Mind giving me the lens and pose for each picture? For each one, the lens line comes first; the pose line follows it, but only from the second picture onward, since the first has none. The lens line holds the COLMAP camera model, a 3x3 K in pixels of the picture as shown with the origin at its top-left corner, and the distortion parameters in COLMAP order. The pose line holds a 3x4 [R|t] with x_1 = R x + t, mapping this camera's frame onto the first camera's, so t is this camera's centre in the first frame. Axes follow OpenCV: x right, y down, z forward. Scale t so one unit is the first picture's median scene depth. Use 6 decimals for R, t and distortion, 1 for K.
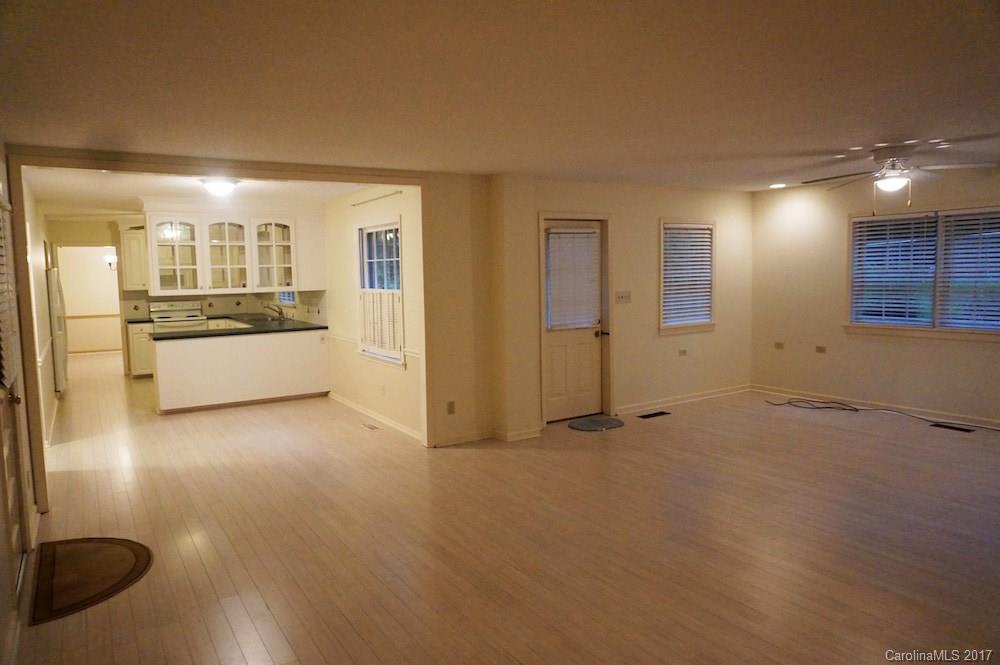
lens RADIAL K [[665.8, 0, 500.0], [0, 665.8, 332.5], [0, 0, 1]] dist [-0.032742, 0.001198]
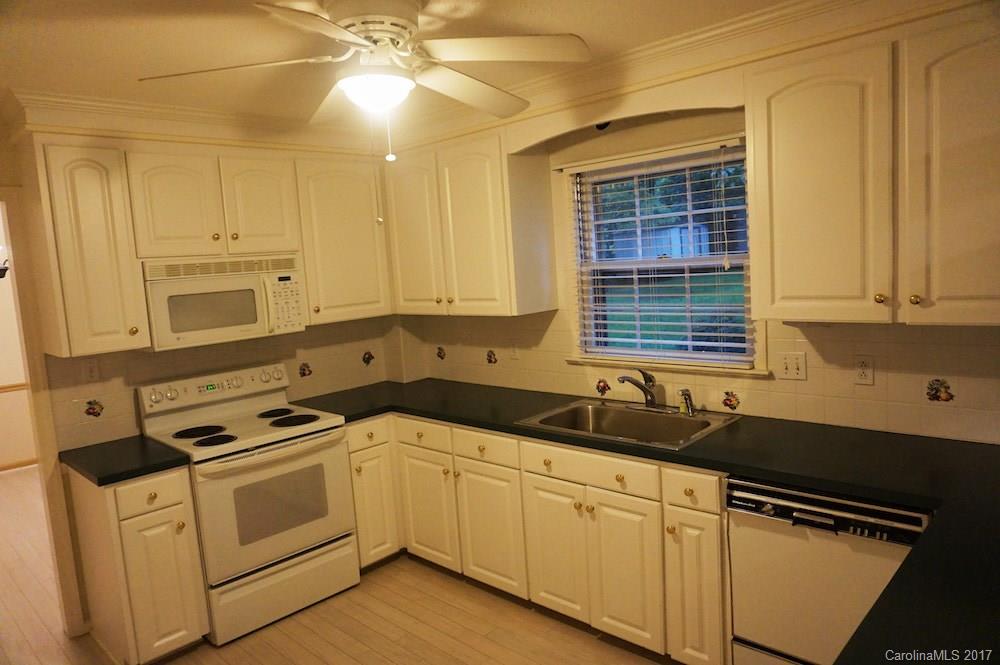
lens RADIAL K [[665.8, 0, 500.0], [0, 665.8, 332.5], [0, 0, 1]] dist [-0.032742, 0.001198]
pose [[0.971660, -0.075948, 0.223850, -0.541182], [0.075192, 0.997098, 0.011909, -0.076035], [-0.224105, 0.005260, 0.974551, 0.827825]]
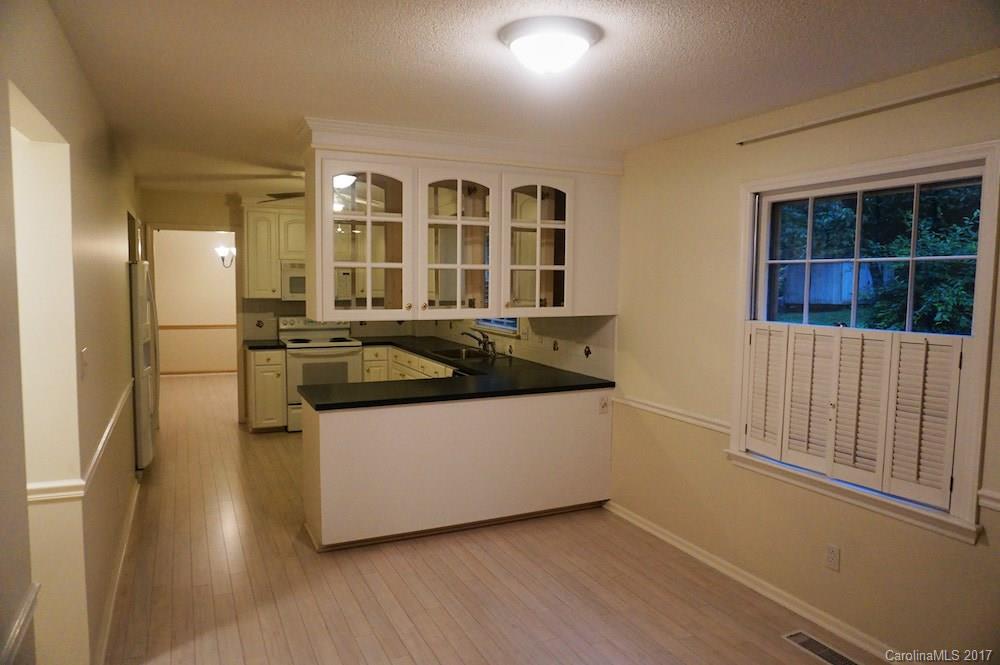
lens RADIAL K [[674.6, 0, 497.7], [0, 674.6, 320.3], [0, 0, 1]] dist [-0.042651, -0.001143]
pose [[0.991587, 0.033689, -0.124984, -0.279700], [-0.037141, 0.998987, -0.025393, -0.040762], [0.124002, 0.029821, 0.991834, 0.435318]]
